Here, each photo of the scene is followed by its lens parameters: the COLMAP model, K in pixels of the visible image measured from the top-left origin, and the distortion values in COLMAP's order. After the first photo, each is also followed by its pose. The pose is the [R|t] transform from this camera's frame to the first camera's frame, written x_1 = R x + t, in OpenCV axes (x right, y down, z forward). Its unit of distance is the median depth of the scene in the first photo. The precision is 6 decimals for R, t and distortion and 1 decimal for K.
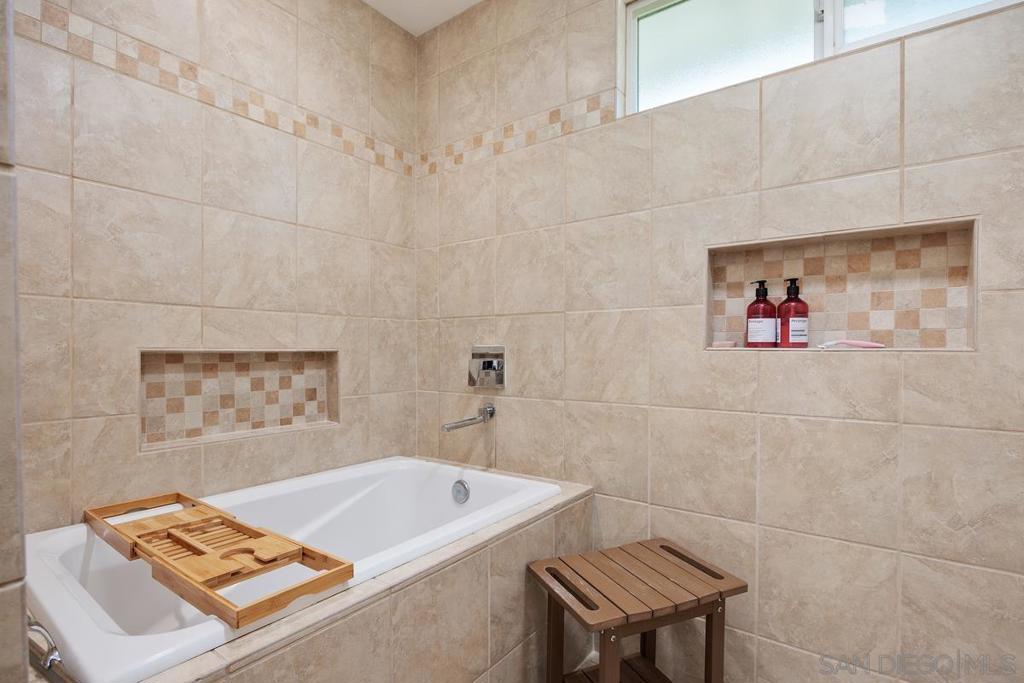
lens RADIAL K [[500.1, 0, 511.4], [0, 500.1, 344.0], [0, 0, 1]] dist [-0.013449, 0.000870]
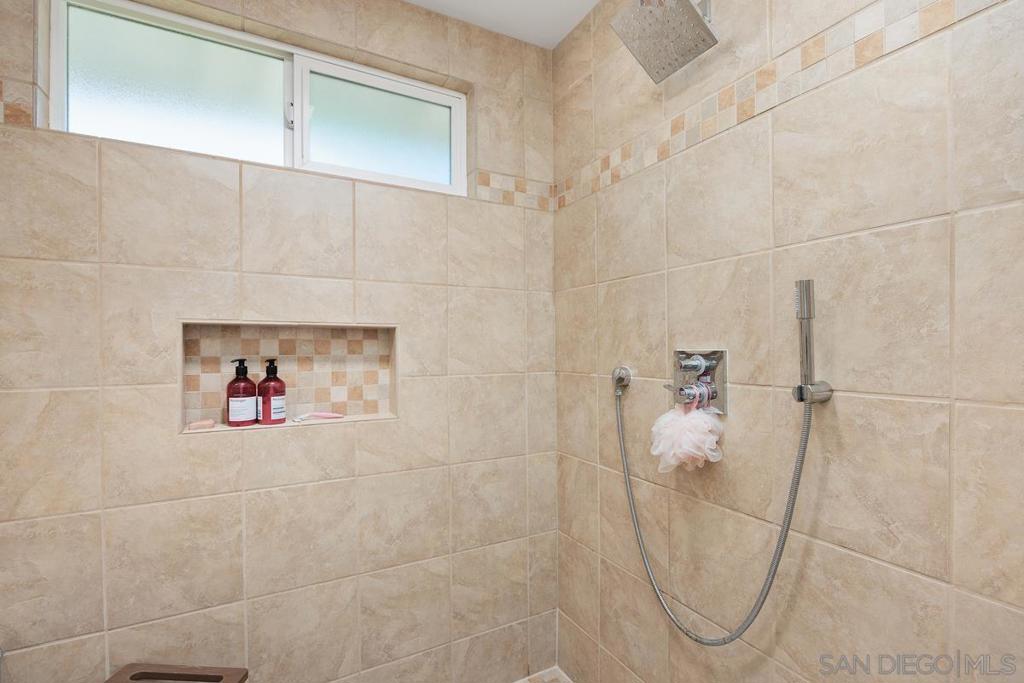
lens RADIAL K [[458.8, 0, 508.8], [0, 458.8, 345.7], [0, 0, 1]] dist [-0.010803, 0.001007]
pose [[0.425201, 0.000232, 0.905099, -0.130558], [-0.002036, 0.999998, 0.000700, -0.167693], [-0.905097, -0.002141, 0.425201, 0.098666]]
